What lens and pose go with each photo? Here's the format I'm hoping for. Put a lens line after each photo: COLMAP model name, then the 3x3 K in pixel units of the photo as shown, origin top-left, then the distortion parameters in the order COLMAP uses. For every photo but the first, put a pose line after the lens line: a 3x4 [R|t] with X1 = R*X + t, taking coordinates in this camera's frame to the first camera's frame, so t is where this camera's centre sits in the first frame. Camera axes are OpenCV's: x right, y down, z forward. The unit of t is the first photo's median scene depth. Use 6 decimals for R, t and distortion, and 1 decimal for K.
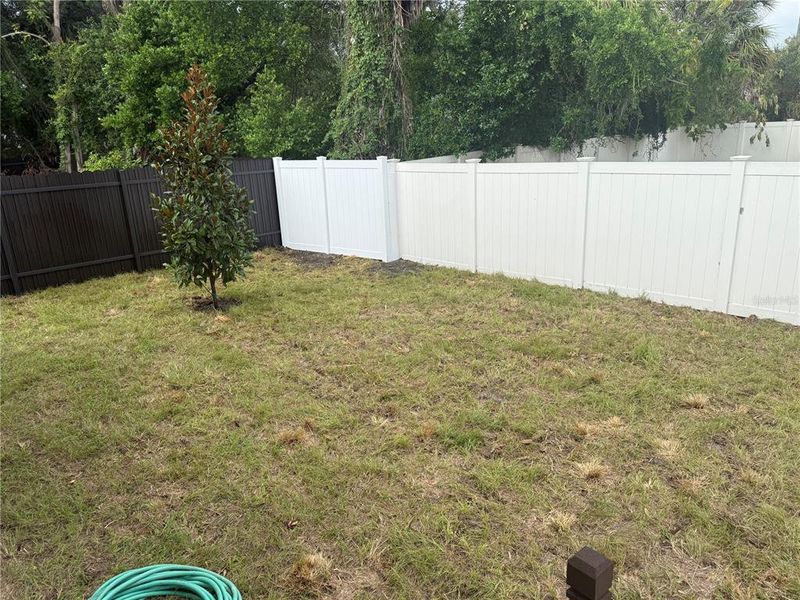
lens RADIAL K [[568.7, 0, 400.0], [0, 568.7, 300.0], [0, 0, 1]] dist [0.044260, -0.034529]
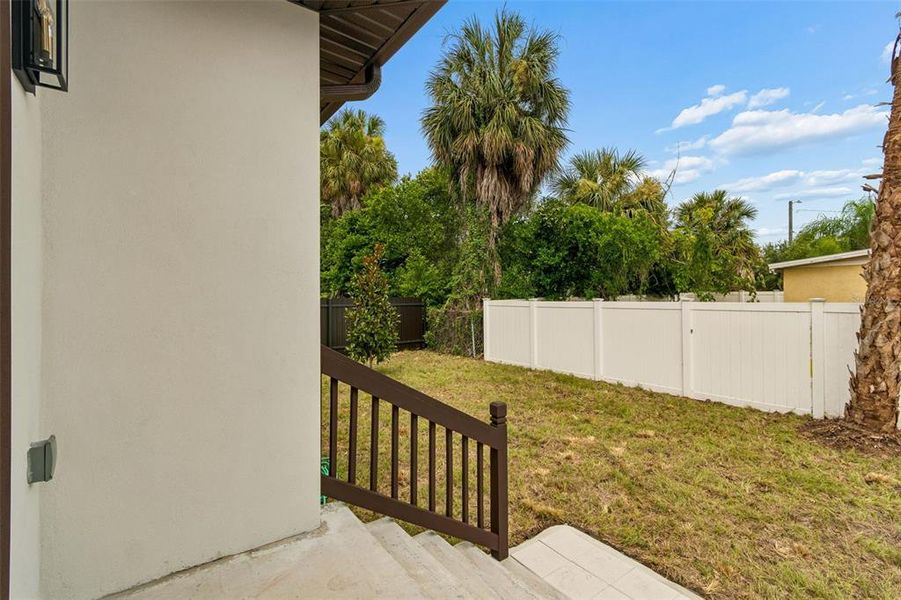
lens RADIAL K [[417.3, 0, 452.8], [0, 417.3, 294.2], [0, 0, 1]] dist [0.011728, 0.000003]
pose [[0.989877, 0.034224, -0.137741, 0.060448], [-0.071833, 0.957820, -0.278247, 0.084851], [0.122409, 0.285325, 0.950582, -0.164446]]
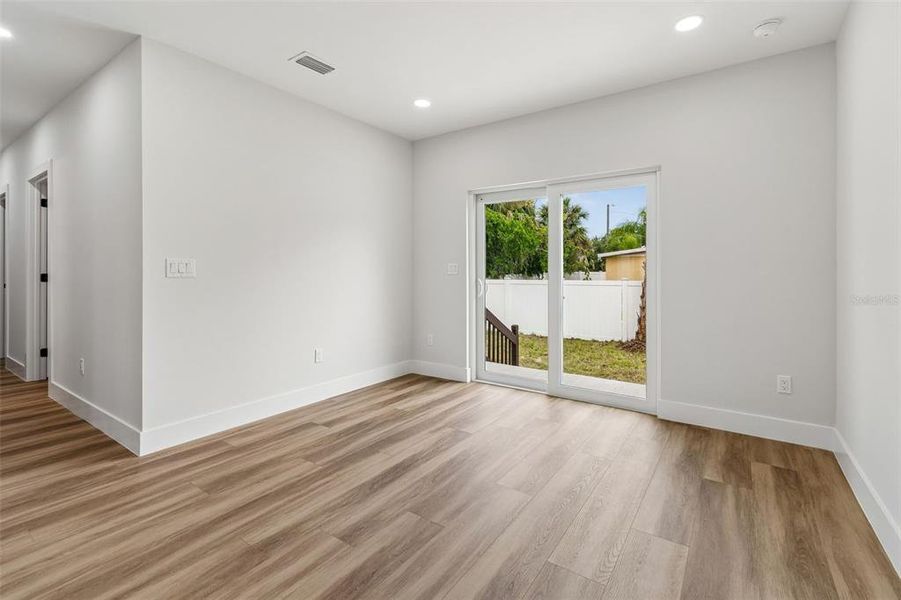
lens RADIAL K [[410.6, 0, 453.3], [0, 410.6, 271.1], [0, 0, 1]] dist [0.003050, 0.000285]
pose [[0.982307, 0.042938, 0.182290, -0.199800], [0.011289, 0.958016, -0.286491, 0.194399], [-0.186938, 0.283480, 0.940581, -0.539856]]
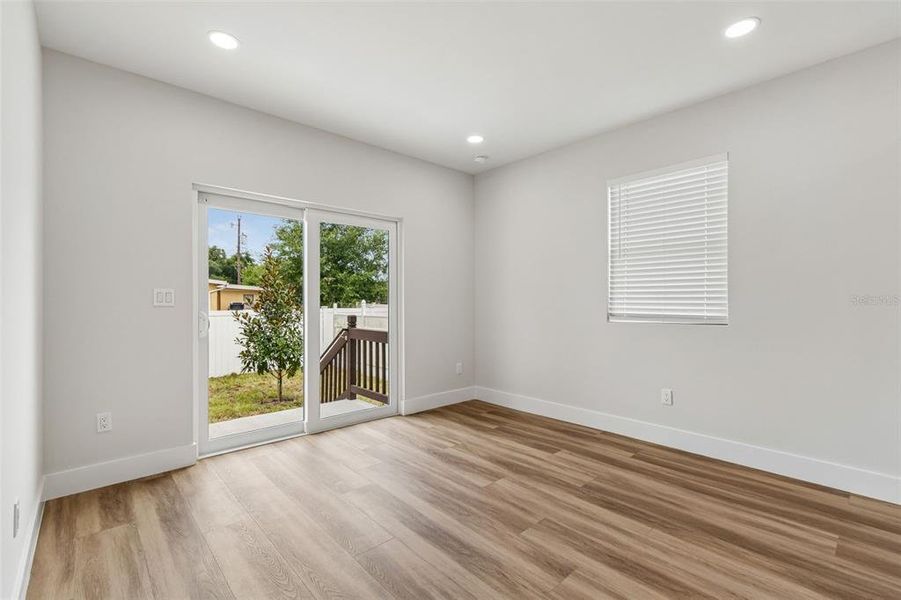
lens RADIAL K [[401.8, 0, 450.5], [0, 401.8, 300.0], [0, 0, 1]] dist [0.000039, -0.000002]
pose [[0.043614, 0.044308, 0.998065, -0.403137], [0.282181, 0.957792, -0.054851, 0.133136], [-0.958369, 0.284027, 0.029270, -0.301823]]
